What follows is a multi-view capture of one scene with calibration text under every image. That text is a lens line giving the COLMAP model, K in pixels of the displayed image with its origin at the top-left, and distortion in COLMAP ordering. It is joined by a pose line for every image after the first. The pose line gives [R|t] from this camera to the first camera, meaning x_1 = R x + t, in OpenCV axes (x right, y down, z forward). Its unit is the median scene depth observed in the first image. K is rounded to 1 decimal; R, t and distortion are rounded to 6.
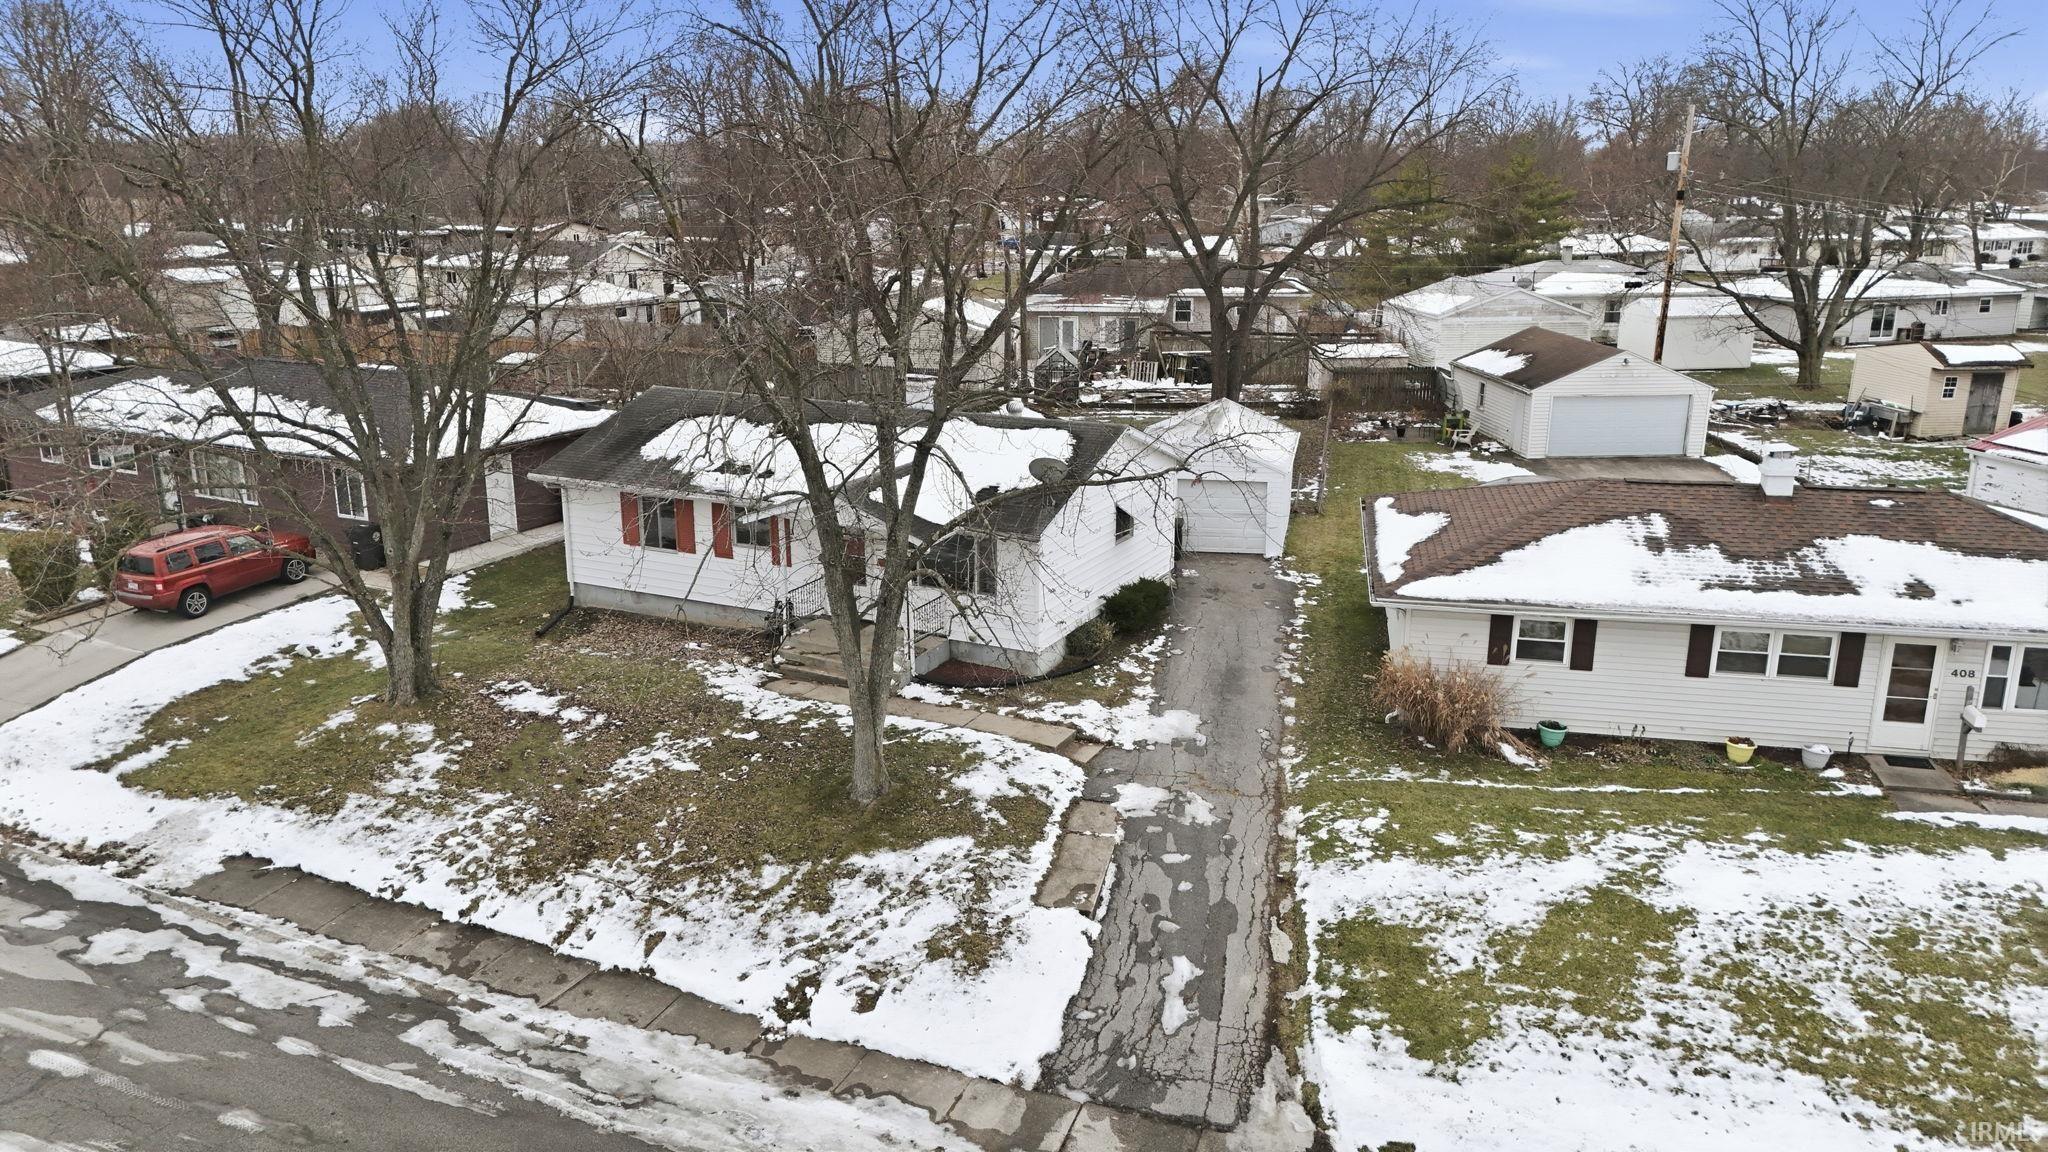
lens RADIAL K [[1506.7, 0, 1019.3], [0, 1506.7, 568.8], [0, 0, 1]] dist [0.071533, -0.066903]
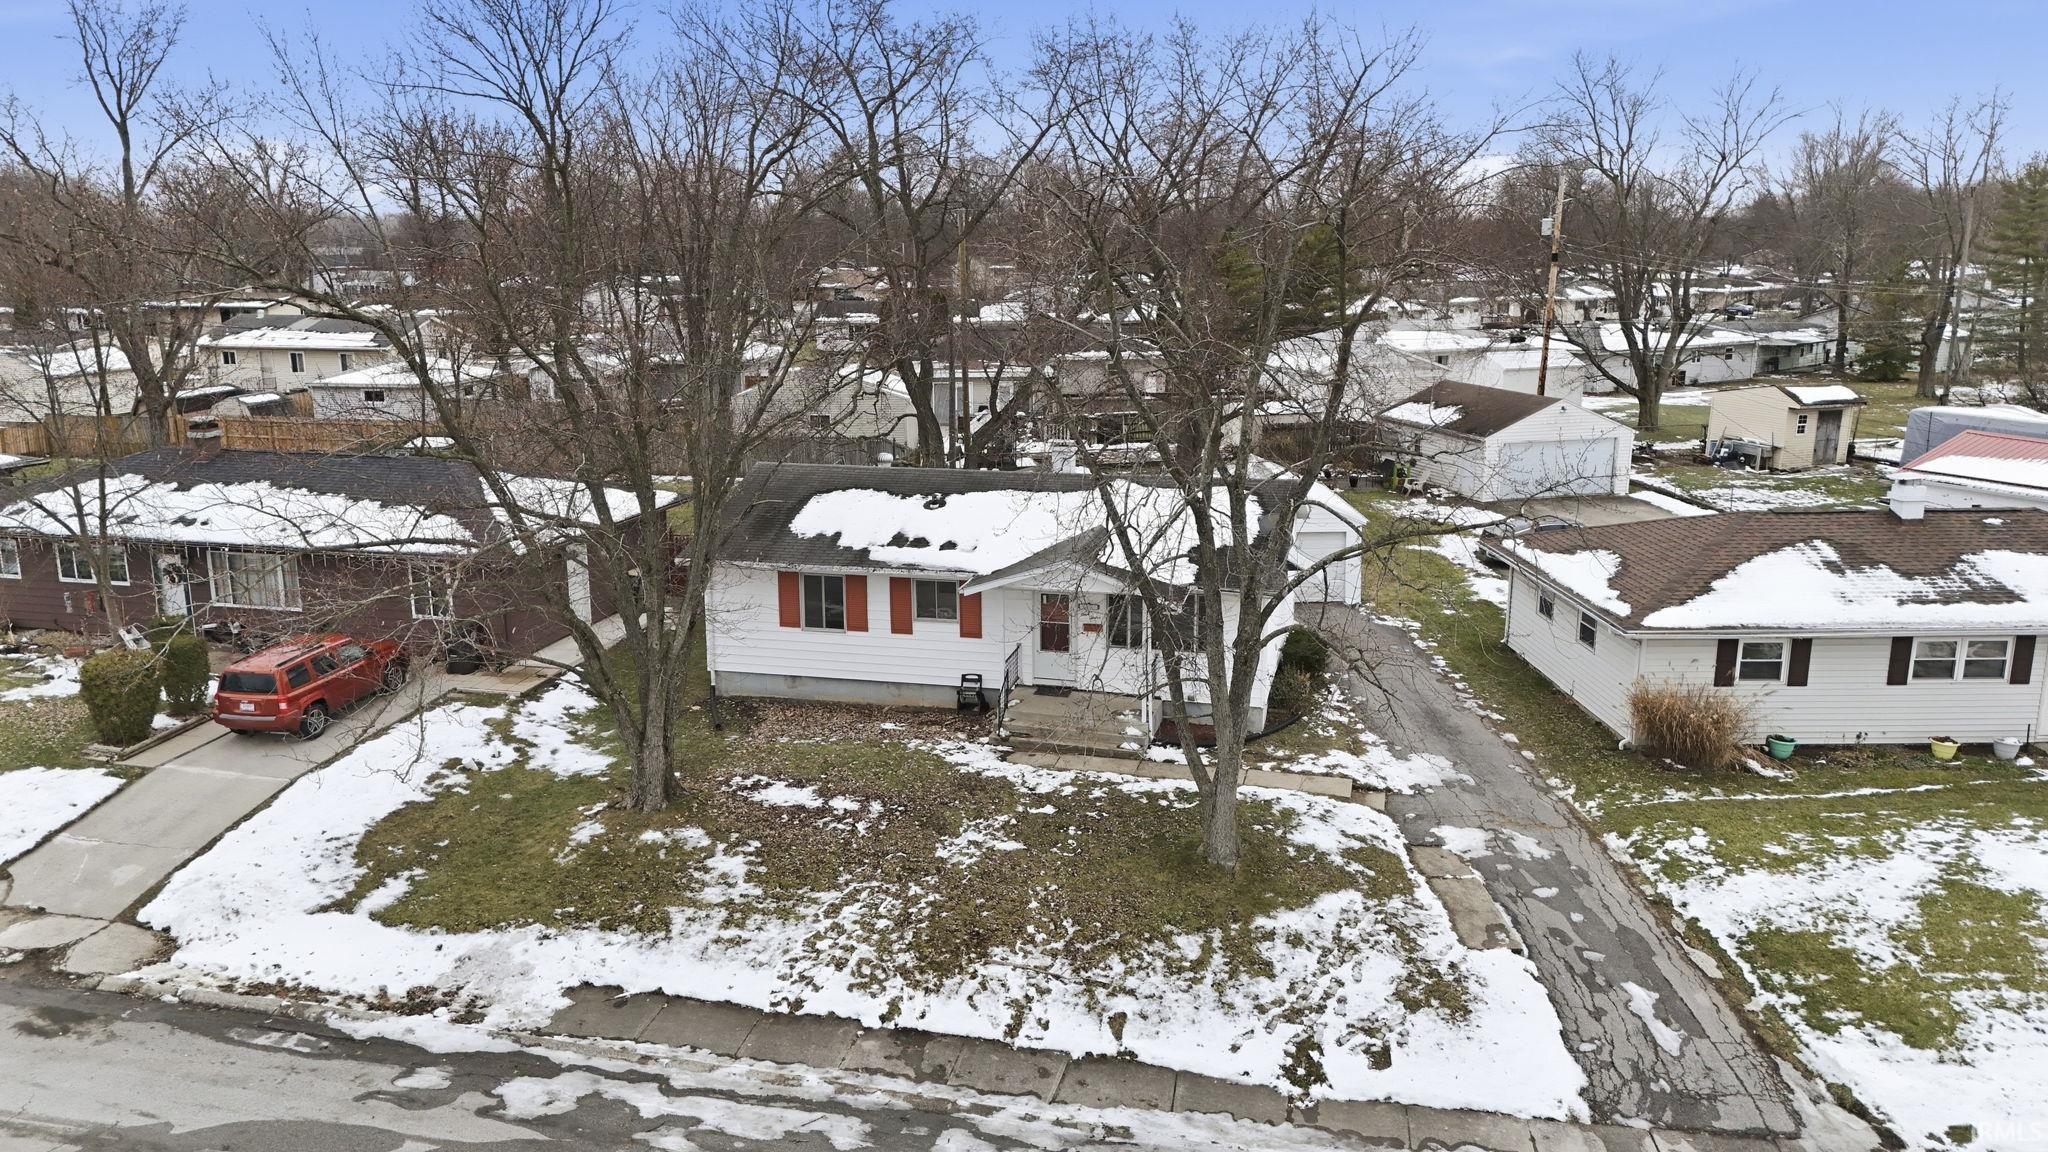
lens RADIAL K [[1523.7, 0, 1021.3], [0, 1523.7, 569.9], [0, 0, 1]] dist [0.070608, -0.065206]
pose [[0.976072, -0.052024, 0.211134, -0.436386], [0.061246, 0.997423, -0.037373, -0.009578], [-0.208645, 0.049409, 0.976742, 0.037162]]
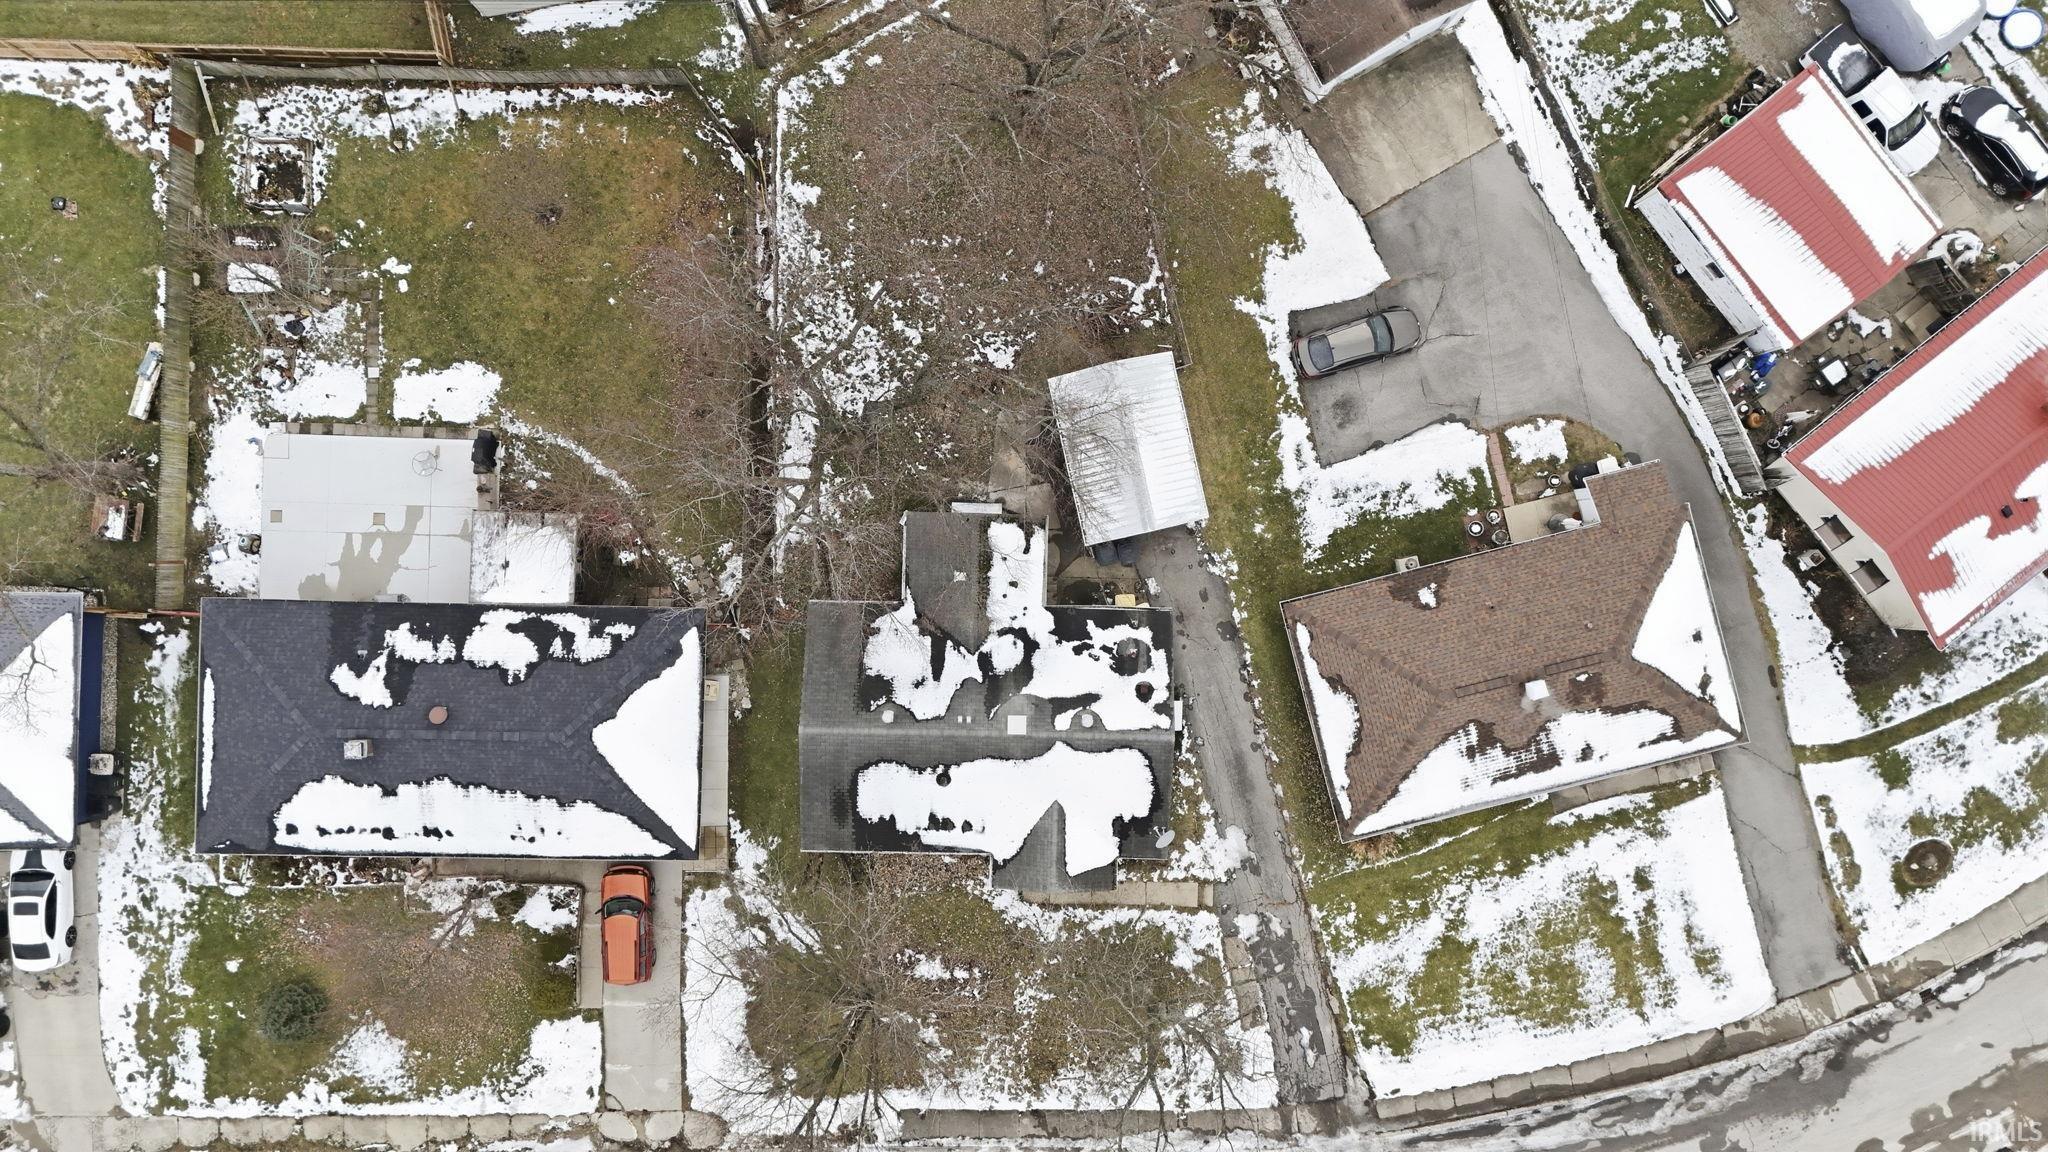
lens RADIAL K [[1523.7, 0, 1021.3], [0, 1523.7, 569.9], [0, 0, 1]] dist [0.070608, -0.065206]
pose [[0.902879, -0.429876, 0.004110, -0.004833], [0.101696, 0.222866, 0.969530, -2.241531], [-0.417693, -0.874950, 0.244937, 1.078287]]
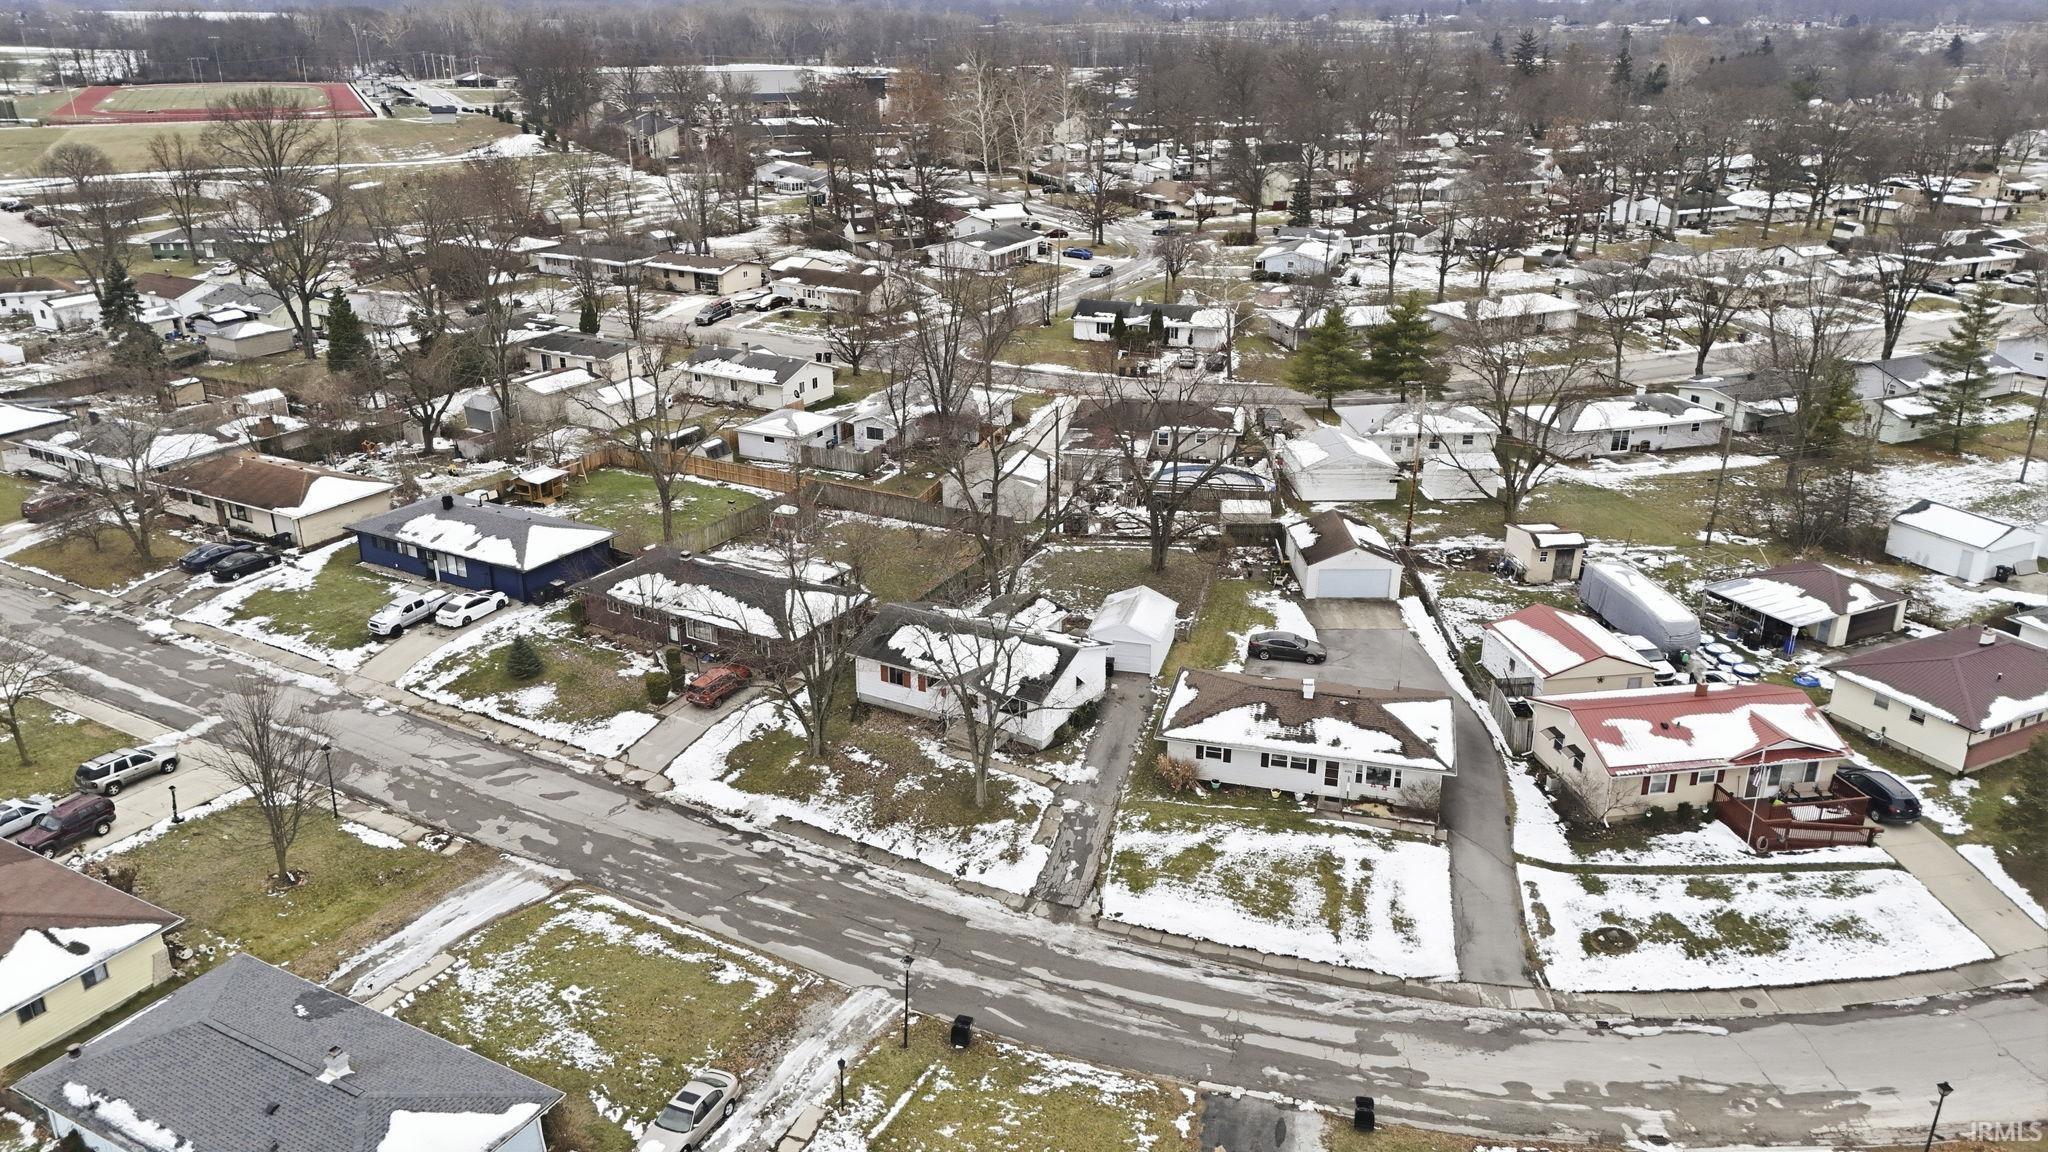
lens RADIAL K [[1506.6, 0, 1014.4], [0, 1506.6, 570.1], [0, 0, 1]] dist [0.144910, -0.233592]
pose [[0.998311, 0.020631, -0.054301, 0.125387], [-0.014438, 0.993594, 0.112079, -0.669009], [0.056266, -0.111106, 0.992215, -2.003621]]
